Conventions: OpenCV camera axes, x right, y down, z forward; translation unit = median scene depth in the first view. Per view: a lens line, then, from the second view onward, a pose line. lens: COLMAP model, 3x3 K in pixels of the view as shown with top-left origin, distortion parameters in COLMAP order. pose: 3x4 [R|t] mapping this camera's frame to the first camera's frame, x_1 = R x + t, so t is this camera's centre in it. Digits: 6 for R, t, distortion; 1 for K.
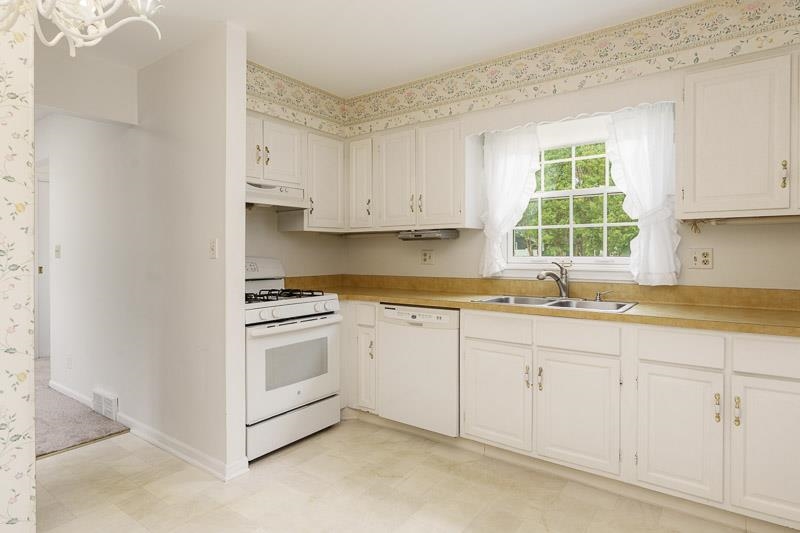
lens RADIAL K [[450.6, 0, 398.9], [0, 450.6, 256.8], [0, 0, 1]] dist [0.000036, 0.001000]
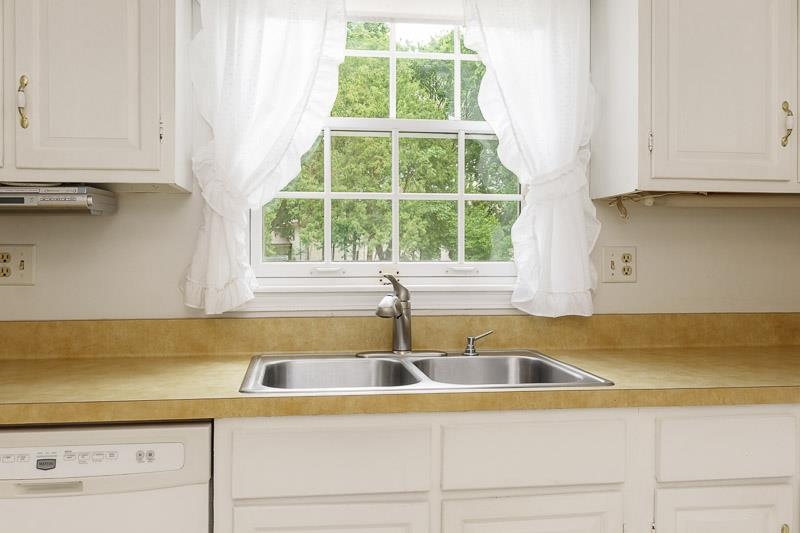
lens RADIAL K [[697.8, 0, 386.2], [0, 697.8, 255.0], [0, 0, 1]] dist [0.000262, -0.005023]
pose [[0.721025, 0.001900, 0.692906, -0.133795], [0.003408, 0.999974, -0.006289, -0.003253], [-0.692900, 0.006897, 0.721000, 0.532740]]
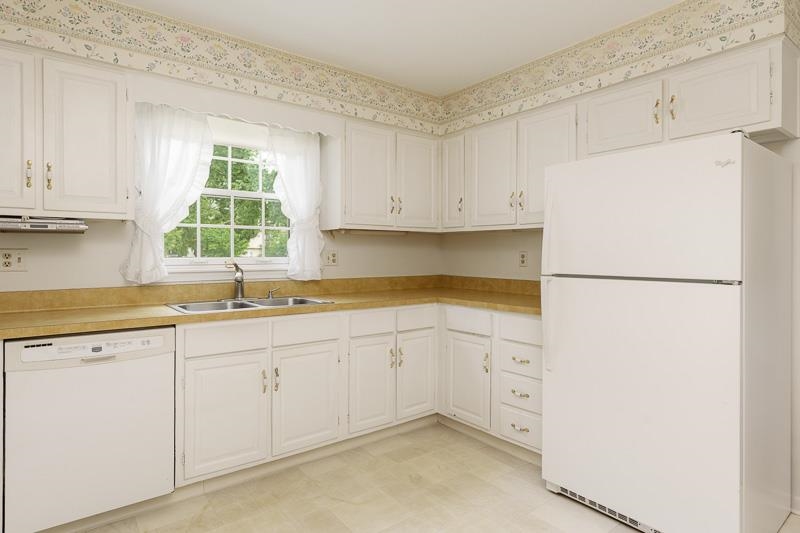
lens RADIAL K [[458.8, 0, 404.2], [0, 458.8, 250.8], [0, 0, 1]] dist [0.018496, -0.000834]
pose [[0.269545, 0.006869, 0.962963, -0.533600], [0.006290, 0.999941, -0.008894, -0.003833], [-0.962967, 0.008454, 0.269486, 0.397245]]
